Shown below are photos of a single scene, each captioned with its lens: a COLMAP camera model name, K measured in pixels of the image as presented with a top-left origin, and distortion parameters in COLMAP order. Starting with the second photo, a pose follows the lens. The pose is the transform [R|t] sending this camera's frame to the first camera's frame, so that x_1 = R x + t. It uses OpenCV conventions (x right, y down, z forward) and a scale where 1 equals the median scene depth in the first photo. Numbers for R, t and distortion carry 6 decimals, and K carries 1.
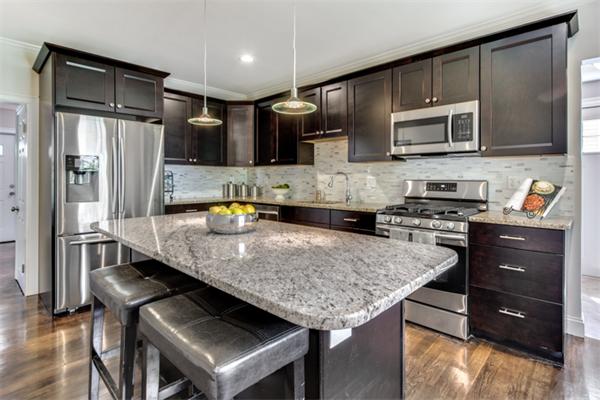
lens RADIAL K [[300.0, 0, 282.5], [0, 300.0, 179.1], [0, 0, 1]] dist [0.014676, -0.000090]
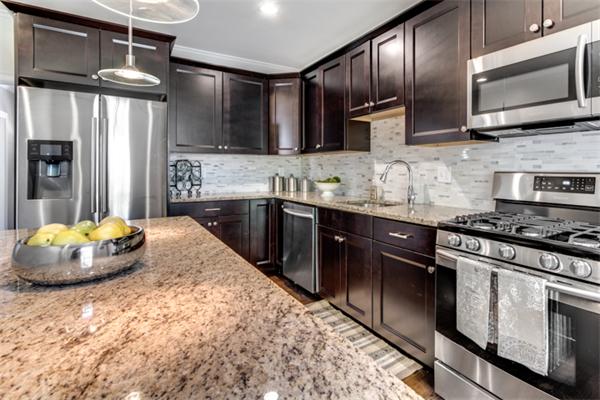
lens RADIAL K [[300.0, 0, 327.7], [0, 300.0, 168.8], [0, 0, 1]] dist [0.014676, -0.000090]
pose [[0.981094, -0.000387, -0.193530, 0.165952], [-0.000817, 0.999981, -0.006139, 0.000937], [0.193529, 0.006181, 0.981075, 0.291807]]
